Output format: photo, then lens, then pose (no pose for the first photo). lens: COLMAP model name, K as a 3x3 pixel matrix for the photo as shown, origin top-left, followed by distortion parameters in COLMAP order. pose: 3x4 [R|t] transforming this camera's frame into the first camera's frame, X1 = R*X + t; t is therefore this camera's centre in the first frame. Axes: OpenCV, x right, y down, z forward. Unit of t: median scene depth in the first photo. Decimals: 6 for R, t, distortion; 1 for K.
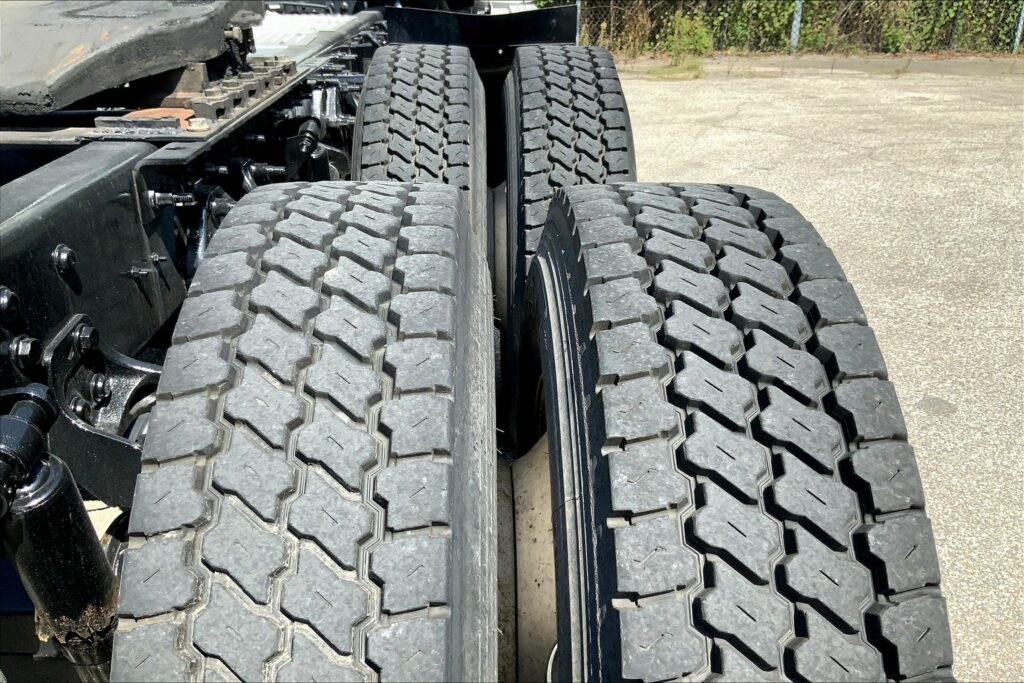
lens RADIAL K [[842.6, 0, 511.2], [0, 842.6, 336.9], [0, 0, 1]] dist [0.070803, -0.152683]
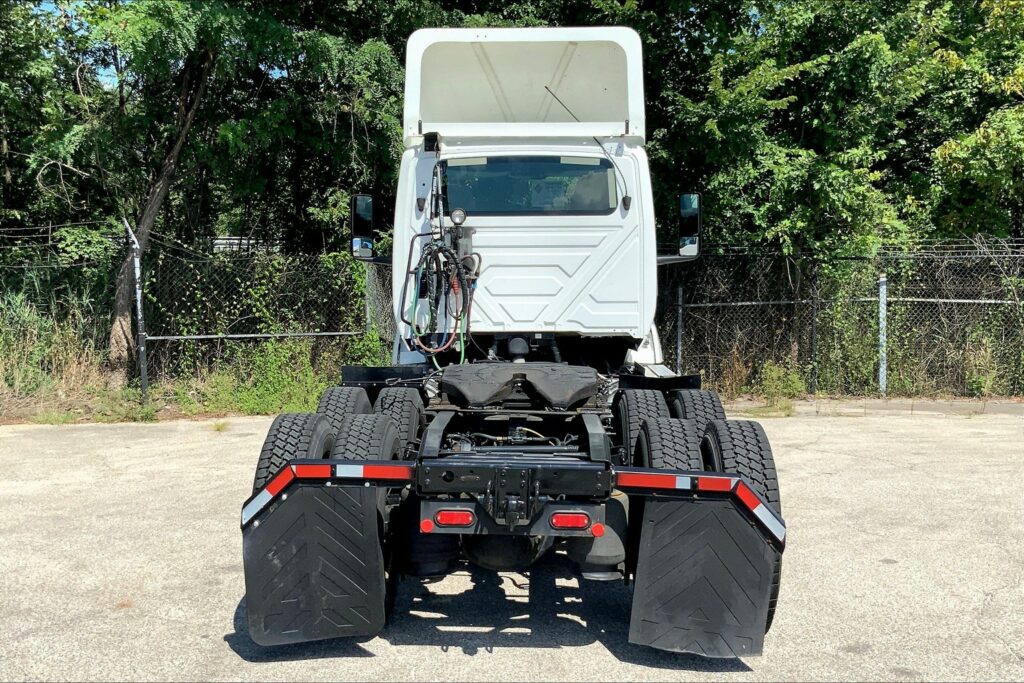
lens RADIAL K [[1145.5, 0, 507.8], [0, 1145.5, 315.5], [0, 0, 1]] dist [0.069379, -0.029102]
pose [[0.998178, 0.000583, -0.060340, -0.056077], [-0.023643, 0.923784, -0.382184, 0.145583], [0.055518, 0.382914, 0.922114, -0.428583]]
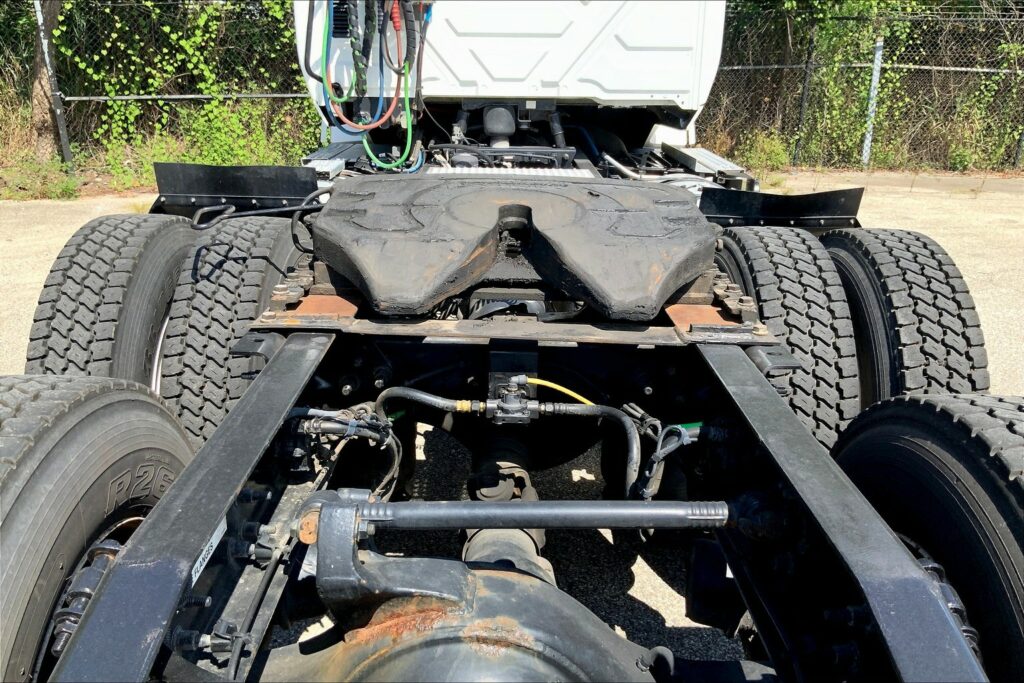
lens RADIAL K [[842.6, 0, 511.2], [0, 842.6, 336.9], [0, 0, 1]] dist [0.070803, -0.152683]
pose [[0.999570, 0.020279, -0.021182, -0.082590], [-0.022340, 0.994524, -0.102093, -0.010691], [0.018995, 0.102522, 0.994549, -0.036515]]
